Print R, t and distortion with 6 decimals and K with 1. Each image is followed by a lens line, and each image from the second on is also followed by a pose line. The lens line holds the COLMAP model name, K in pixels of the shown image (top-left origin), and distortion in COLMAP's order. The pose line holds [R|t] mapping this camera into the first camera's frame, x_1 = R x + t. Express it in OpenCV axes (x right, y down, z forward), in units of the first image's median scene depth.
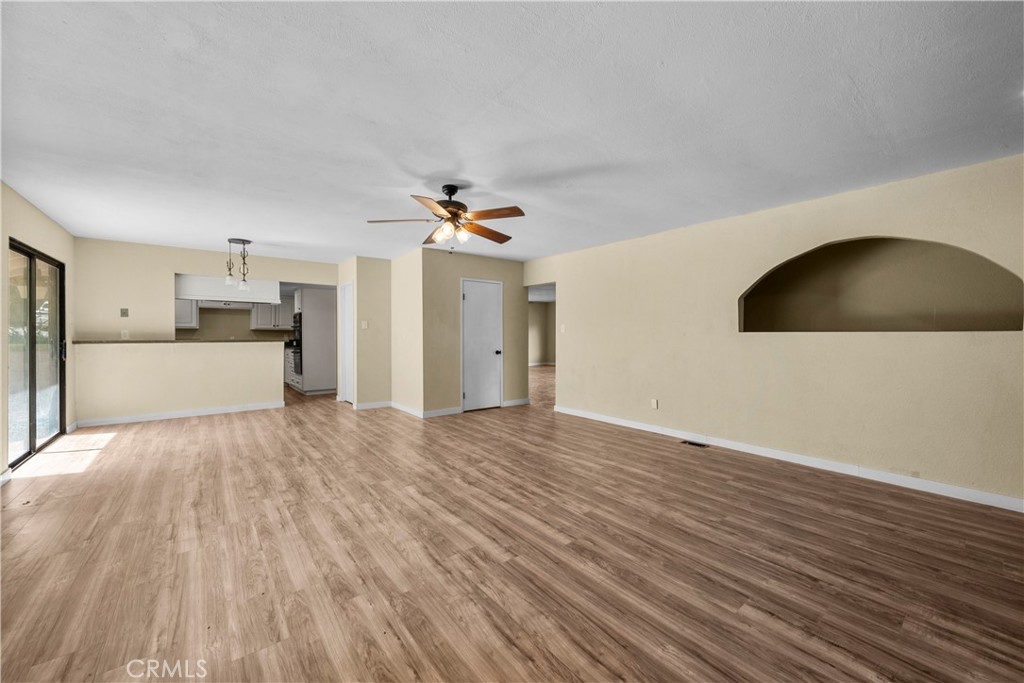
lens RADIAL K [[398.6, 0, 508.4], [0, 398.6, 339.3], [0, 0, 1]] dist [-0.003013, -0.000244]
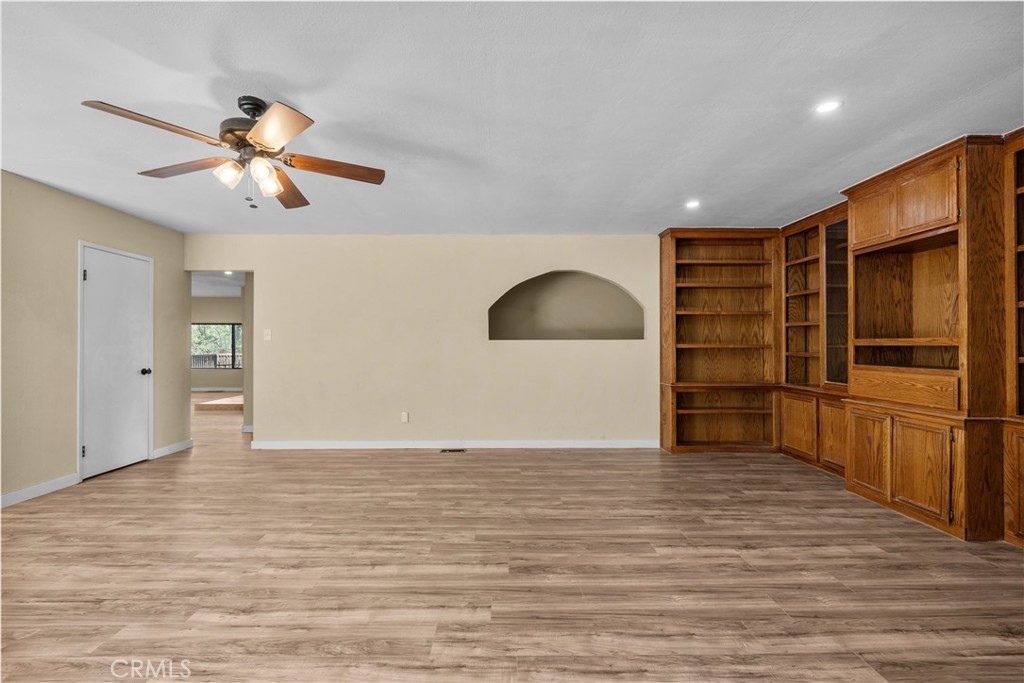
lens RADIAL K [[441.2, 0, 509.9], [0, 441.2, 342.2], [0, 0, 1]] dist [-0.000384, -0.000028]
pose [[0.605009, 0.004566, 0.796206, -0.407161], [0.012321, 0.999810, -0.015097, 0.008166], [-0.796123, 0.018944, 0.604838, 0.244326]]
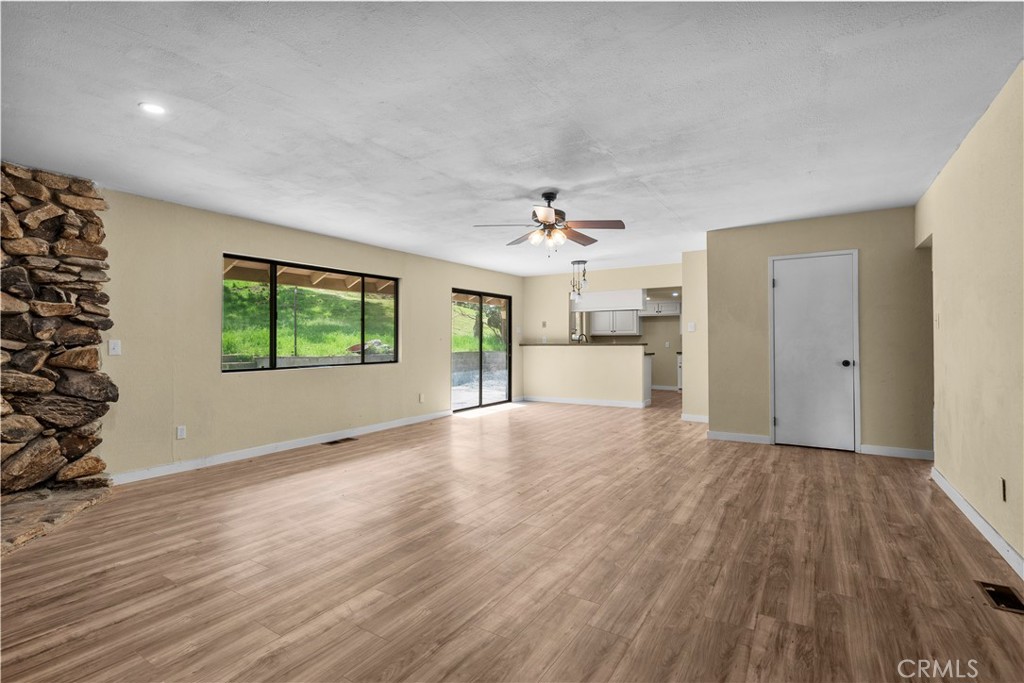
lens RADIAL K [[479.0, 0, 506.3], [0, 479.0, 343.0], [0, 0, 1]] dist [-0.000121, 0.000328]
pose [[0.327524, -0.002738, -0.944839, 0.913175], [-0.007519, 0.999957, -0.005504, 0.015758], [0.944813, 0.008907, 0.327489, 0.436725]]
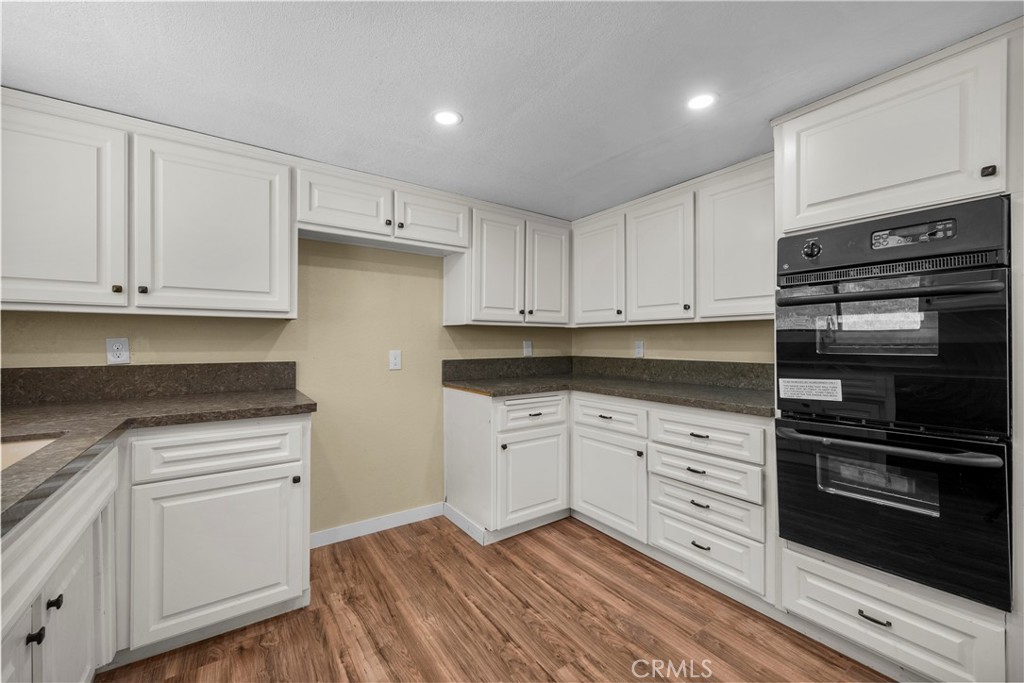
lens RADIAL K [[416.5, 0, 512.0], [0, 416.5, 341.5], [0, 0, 1]] dist [-0.001472, -0.000146]
pose [[0.998841, -0.005547, -0.047801, -1.449489], [0.004915, 0.999899, -0.013327, -0.020344], [0.047871, 0.013076, 0.998768, 1.720687]]
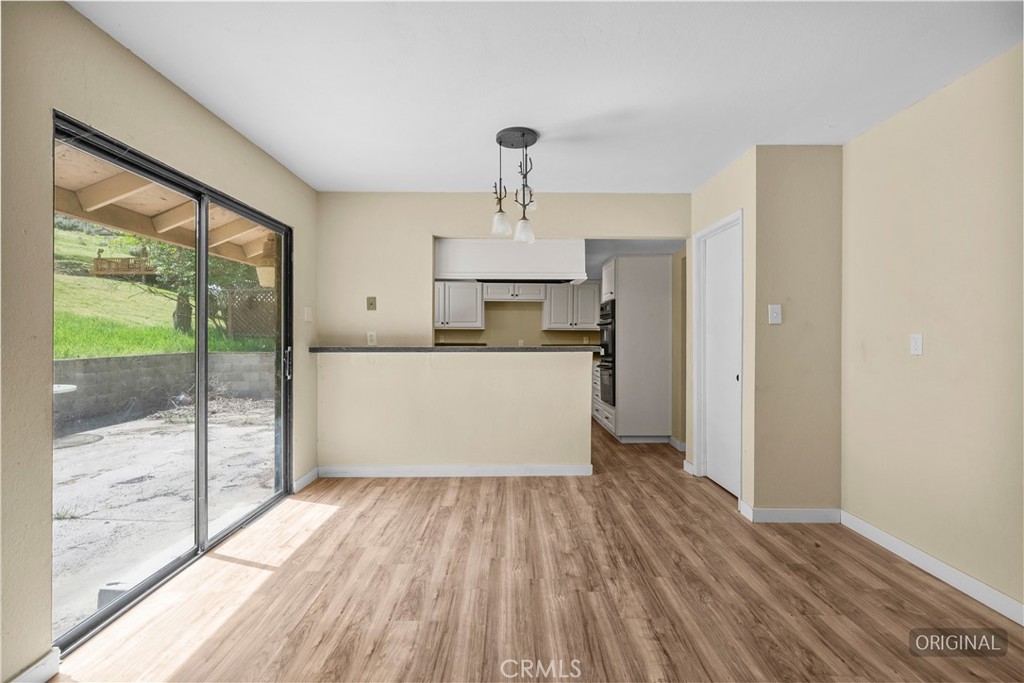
lens RADIAL K [[441.2, 0, 509.9], [0, 441.2, 342.2], [0, 0, 1]] dist [-0.000384, -0.000028]
pose [[0.792665, 0.006910, -0.609618, -0.518914], [-0.006350, 0.999975, 0.003079, -0.012422], [0.609624, 0.001430, 0.792690, 0.830973]]
